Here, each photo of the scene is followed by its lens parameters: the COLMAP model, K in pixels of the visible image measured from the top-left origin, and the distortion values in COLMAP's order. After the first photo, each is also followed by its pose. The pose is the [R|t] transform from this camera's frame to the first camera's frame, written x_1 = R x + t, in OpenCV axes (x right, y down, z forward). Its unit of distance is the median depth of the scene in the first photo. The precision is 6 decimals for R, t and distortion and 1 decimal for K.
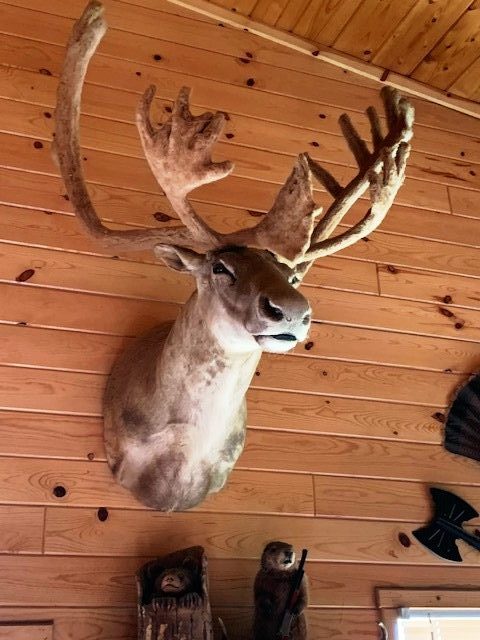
lens RADIAL K [[823.1, 0, 240.7], [0, 823.1, 317.9], [0, 0, 1]] dist [0.048246, 0.000000]
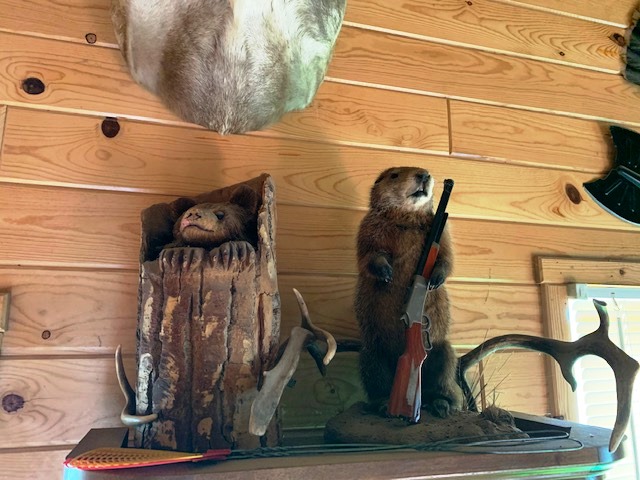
lens RADIAL K [[496.7, 0, 317.1], [0, 496.7, 237.5], [0, 0, 1]] dist [0.025810, -0.024783]
pose [[0.997219, 0.007515, -0.074146, 0.012721], [0.008618, 0.976598, 0.214901, 0.235294], [0.074026, -0.214942, 0.973817, 0.626341]]
